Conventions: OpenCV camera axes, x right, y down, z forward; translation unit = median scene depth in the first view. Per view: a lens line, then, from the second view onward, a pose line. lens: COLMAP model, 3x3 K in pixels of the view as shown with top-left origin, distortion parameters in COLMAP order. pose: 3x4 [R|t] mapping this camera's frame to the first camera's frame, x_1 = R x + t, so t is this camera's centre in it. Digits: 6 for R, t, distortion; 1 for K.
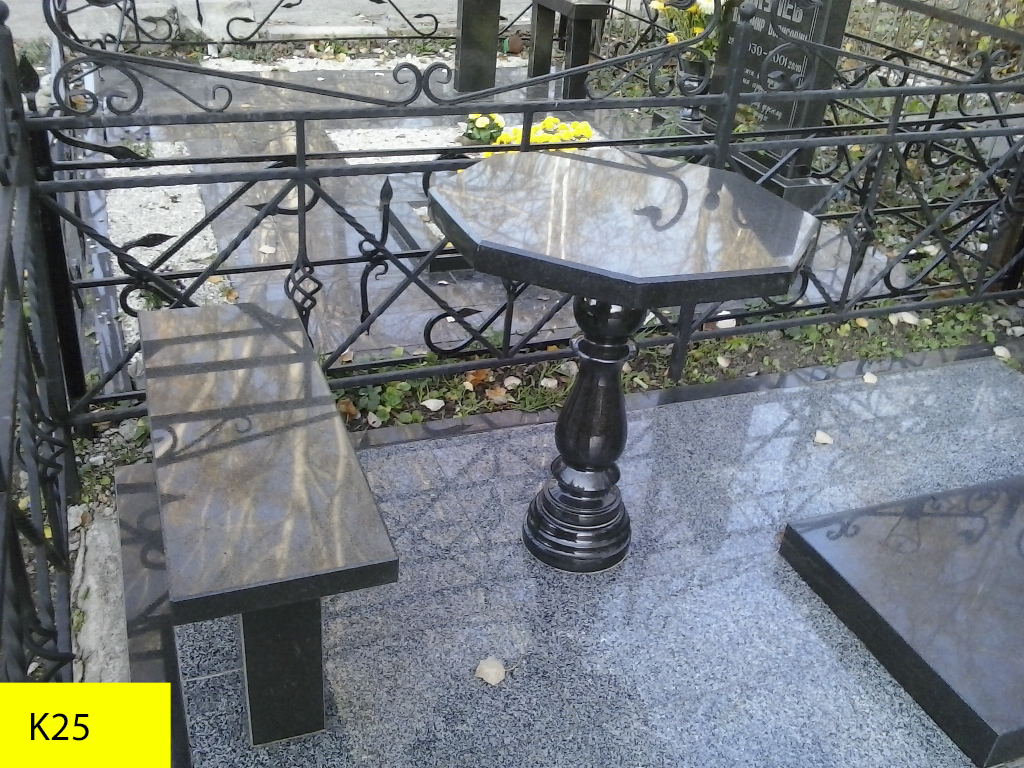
lens RADIAL K [[997.1, 0, 533.0], [0, 997.1, 420.1], [0, 0, 1]] dist [0.089673, -0.223941]
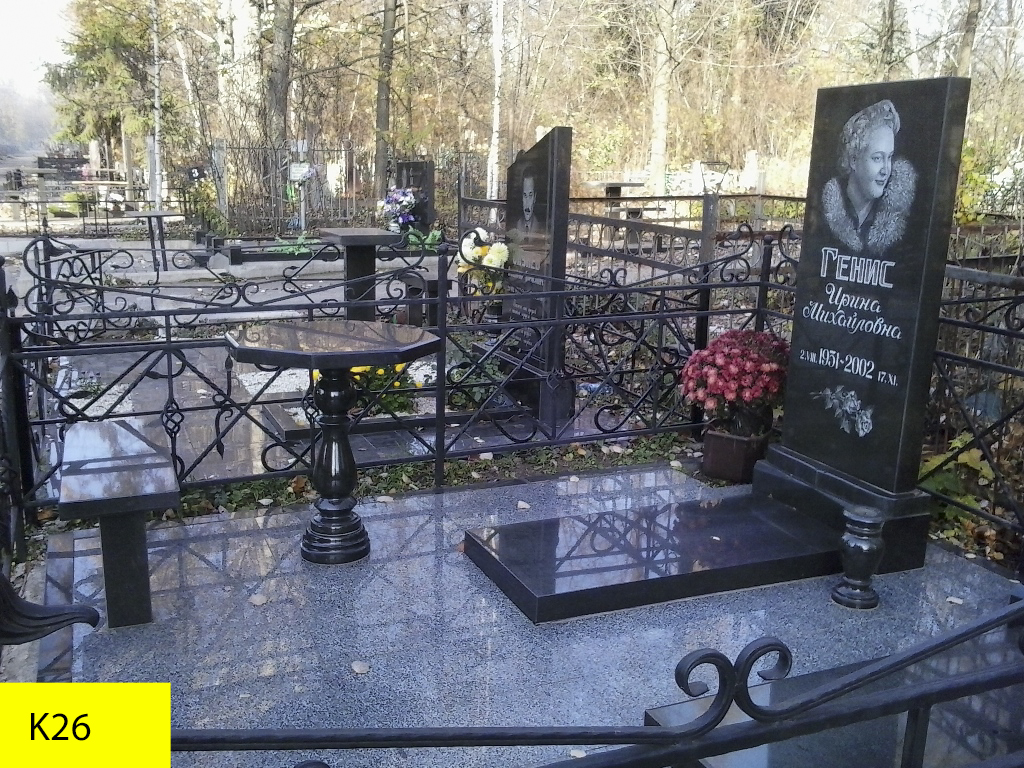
lens RADIAL K [[997.1, 0, 533.0], [0, 997.1, 420.1], [0, 0, 1]] dist [0.089673, -0.223941]
pose [[0.997714, -0.063200, 0.023927, 0.284577], [0.067412, 0.955588, -0.286893, 0.341678], [-0.004733, 0.287850, 0.957664, -0.510413]]
